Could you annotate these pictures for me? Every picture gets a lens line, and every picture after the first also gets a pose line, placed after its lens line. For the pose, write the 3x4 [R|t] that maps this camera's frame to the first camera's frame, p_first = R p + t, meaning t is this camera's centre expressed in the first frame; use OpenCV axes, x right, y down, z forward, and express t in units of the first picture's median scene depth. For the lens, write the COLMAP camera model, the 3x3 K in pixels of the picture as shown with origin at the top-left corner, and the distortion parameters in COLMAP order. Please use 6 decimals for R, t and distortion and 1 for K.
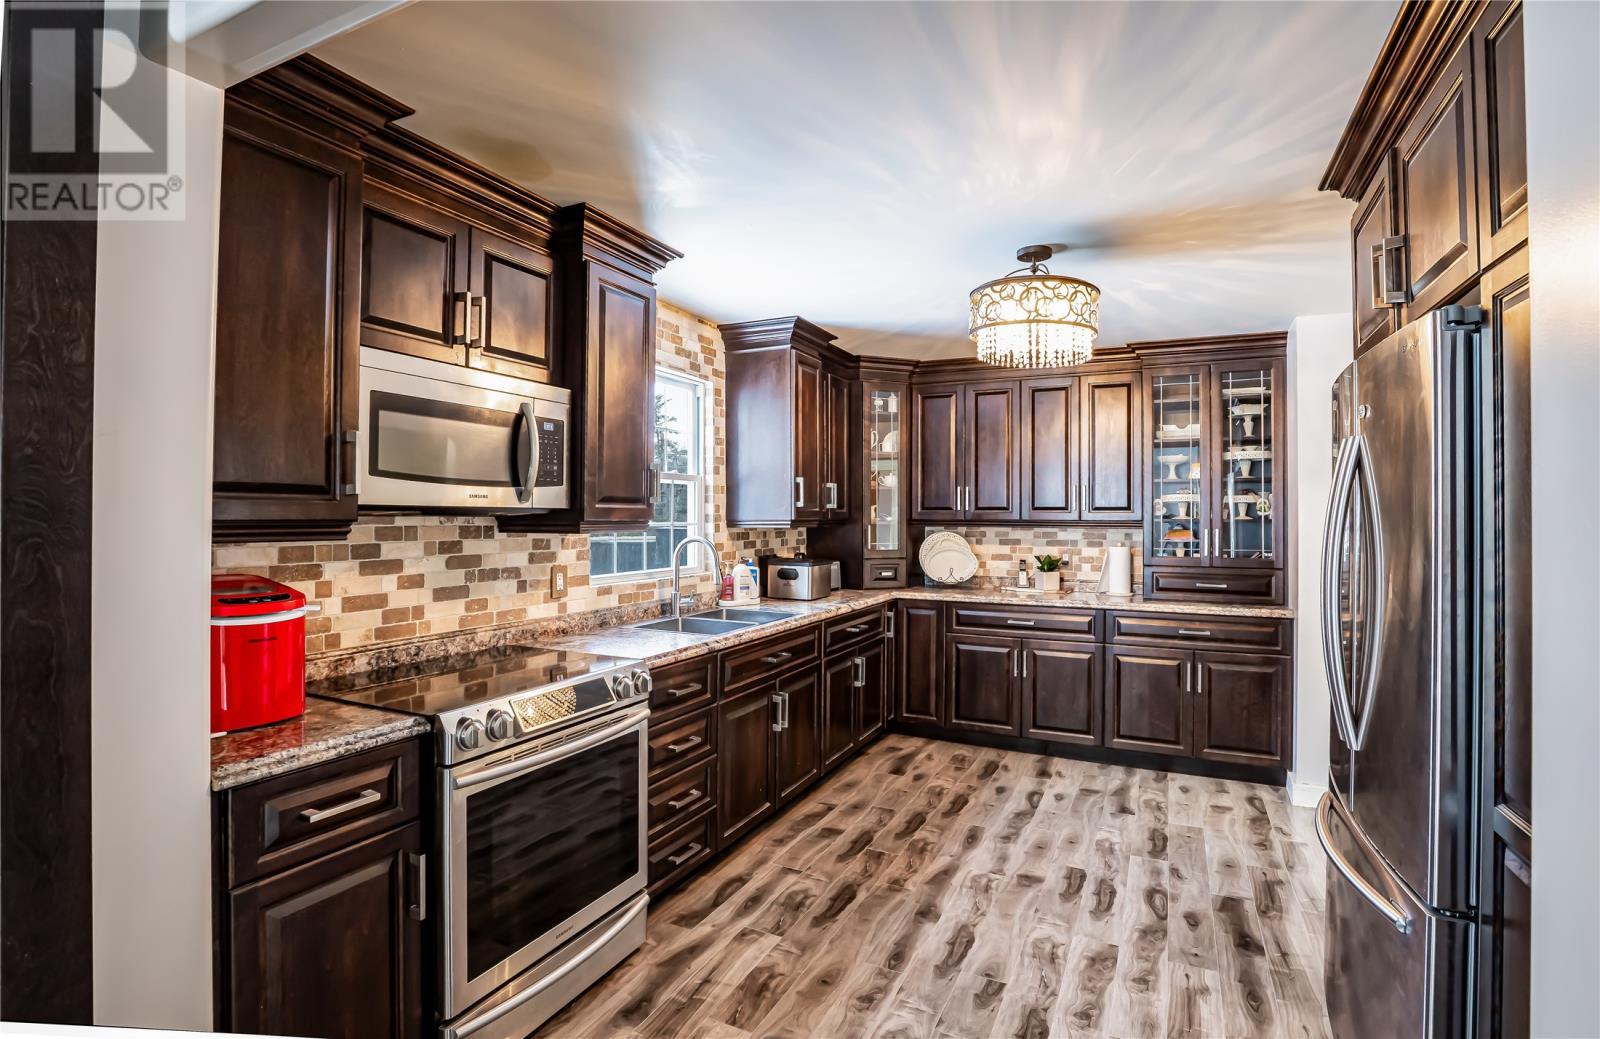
lens RADIAL K [[756.4, 0, 800.8], [0, 756.4, 508.5], [0, 0, 1]] dist [-0.018471, 0.000148]
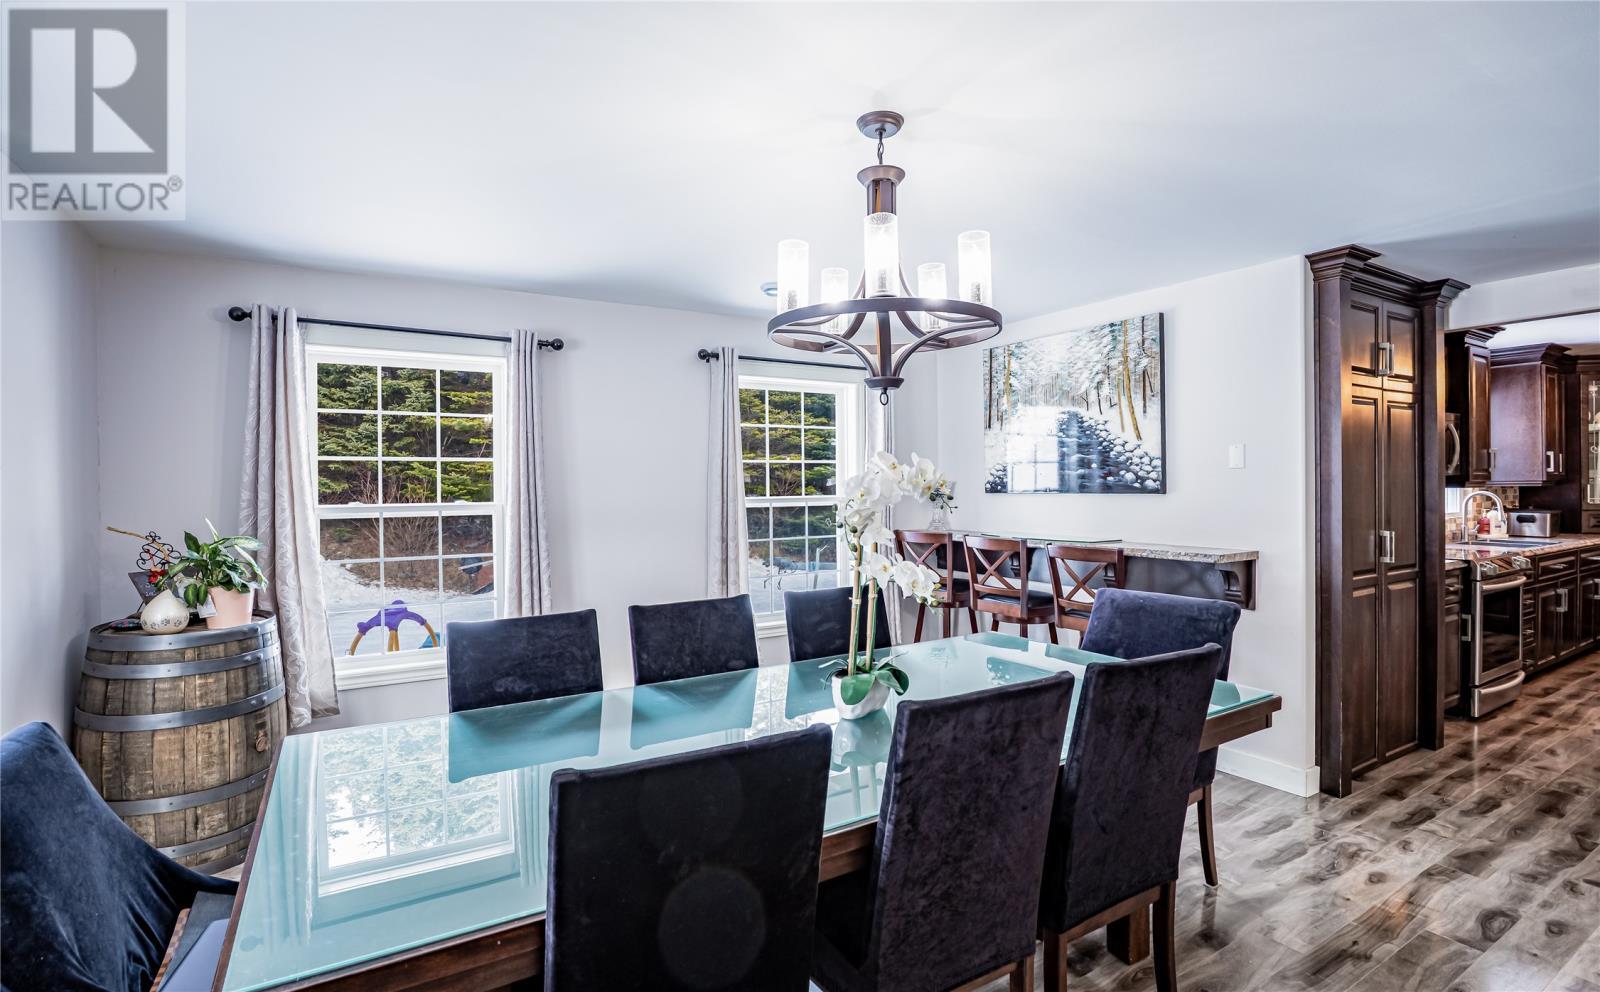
lens RADIAL K [[770.3, 0, 801.2], [0, 770.3, 485.1], [0, 0, 1]] dist [-0.021619, 0.000115]
pose [[0.851598, -0.006401, -0.524156, -0.495518], [0.014207, 0.999840, 0.010872, -0.013438], [0.524002, -0.016706, 0.851553, -1.053394]]
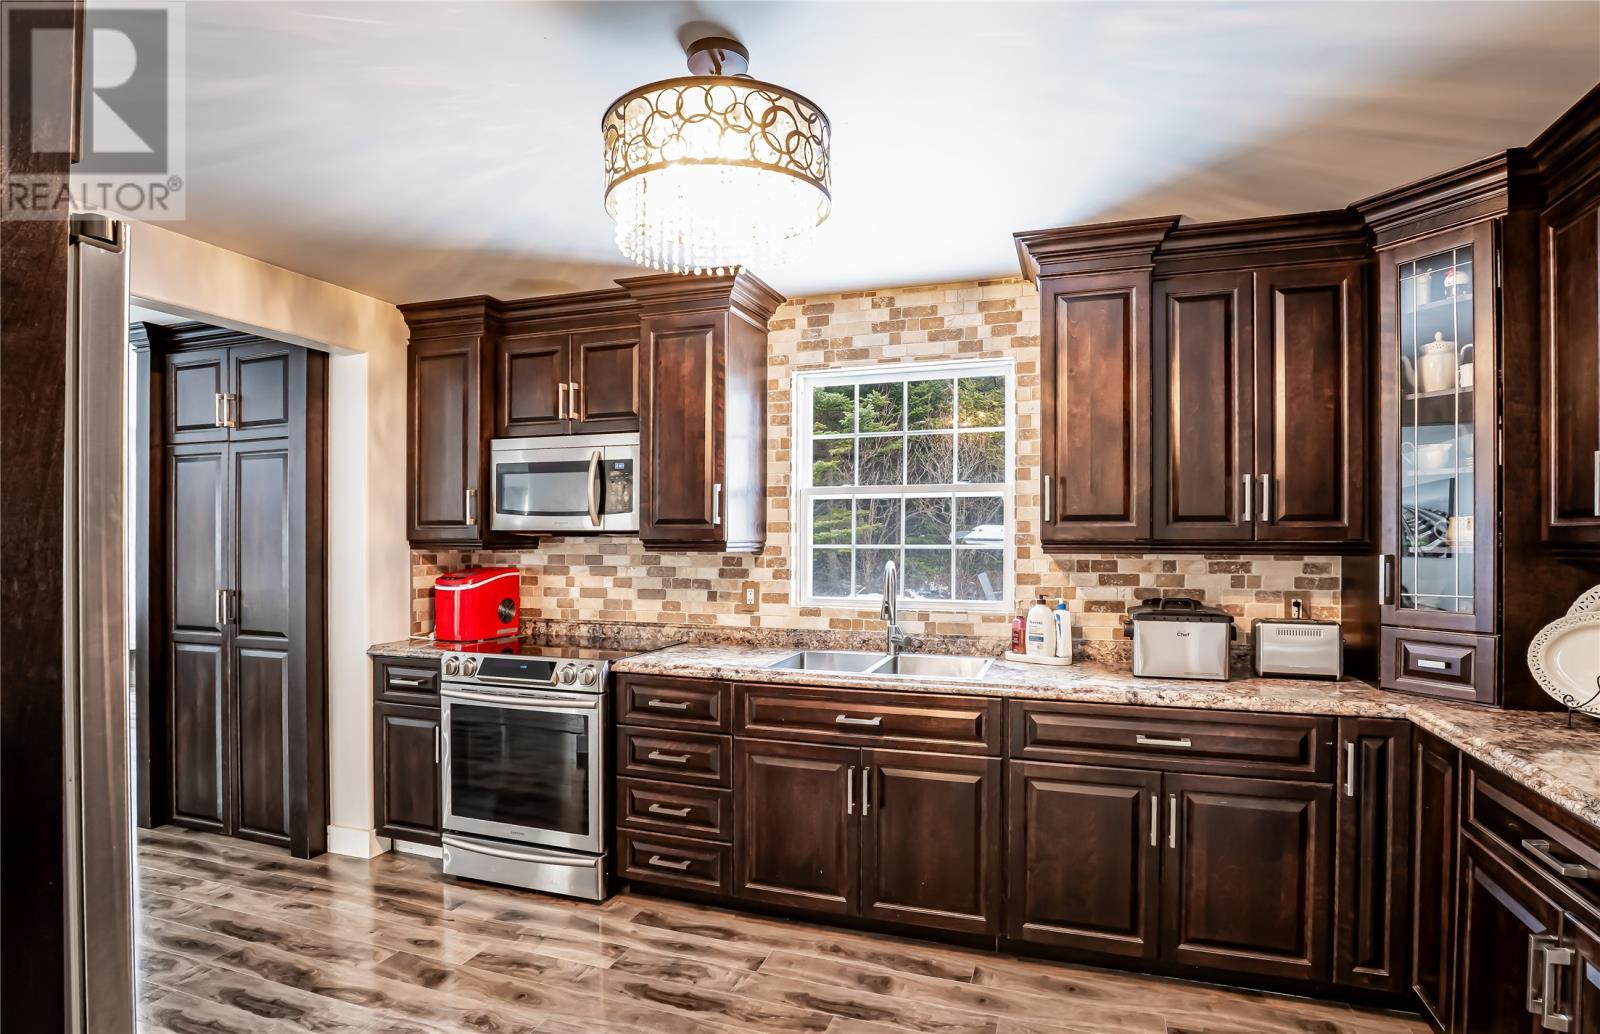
lens RADIAL K [[802.6, 0, 813.1], [0, 802.6, 541.7], [0, 0, 1]] dist [-0.023215, 0.000323]
pose [[0.135459, 0.001117, -0.990782, 0.677811], [0.009144, 0.999955, 0.002378, 0.012053], [0.990741, -0.009381, 0.135443, 0.742658]]
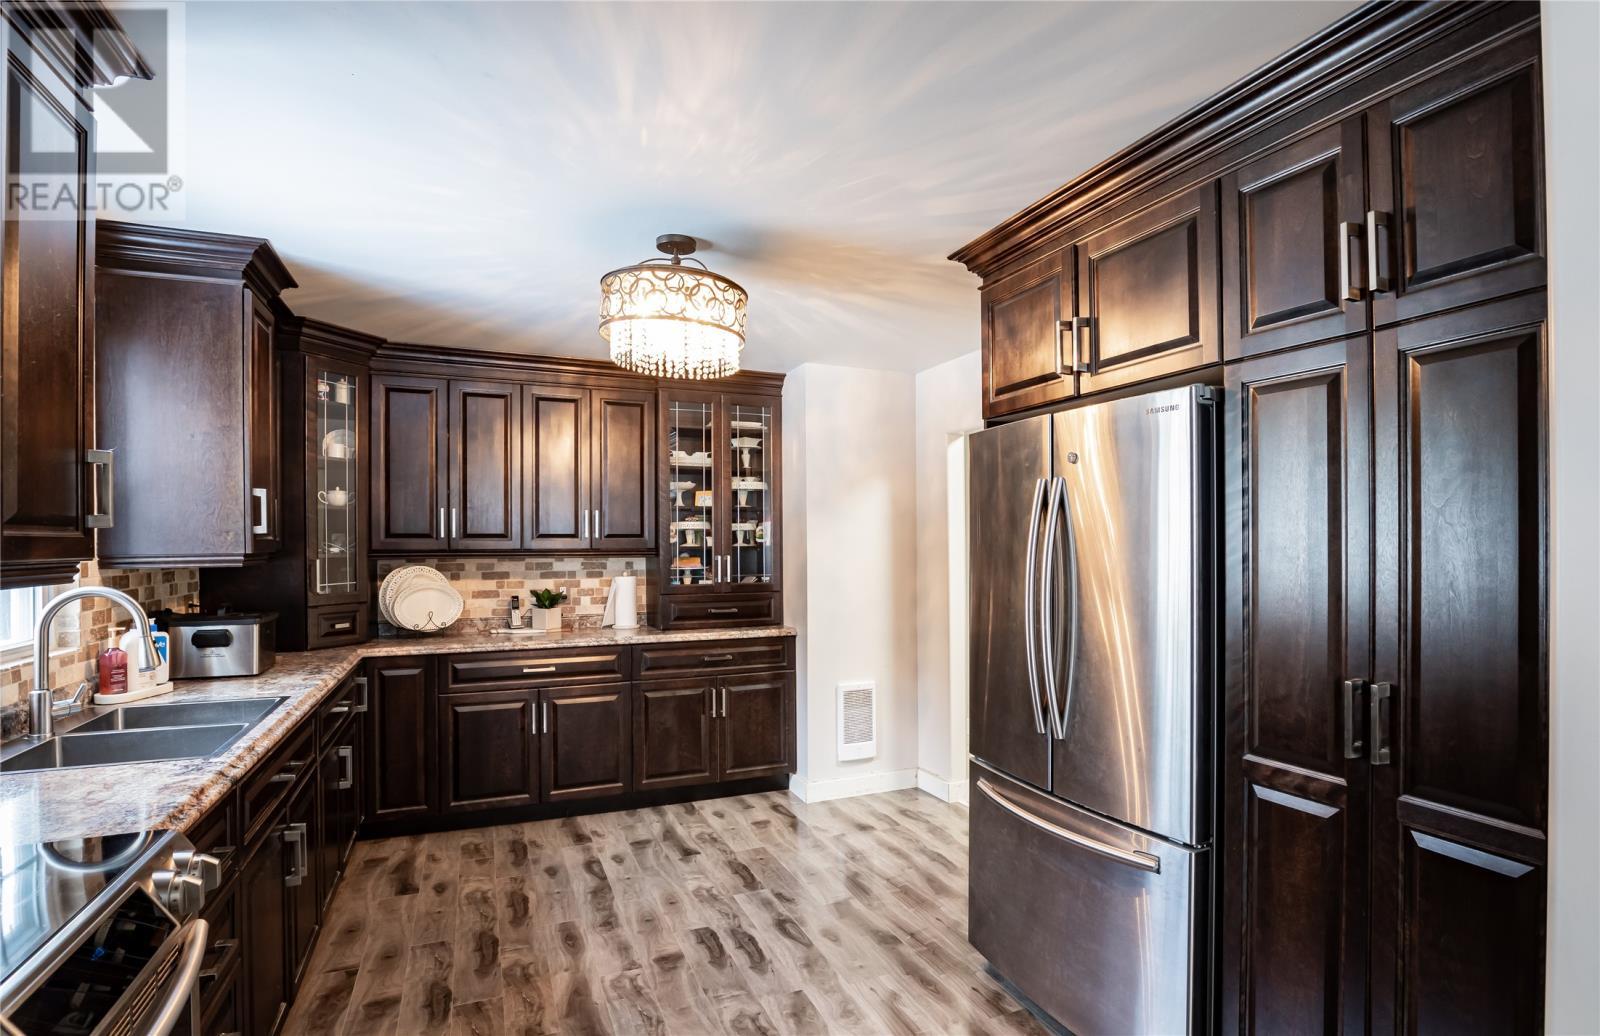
lens RADIAL K [[802.6, 0, 813.1], [0, 802.6, 542.7], [0, 0, 1]] dist [-0.023215, 0.000323]
pose [[0.656862, -0.007071, 0.753978, -0.214528], [-0.001000, 0.999947, 0.010248, -0.002251], [-0.754011, -0.007486, 0.656820, 0.202598]]
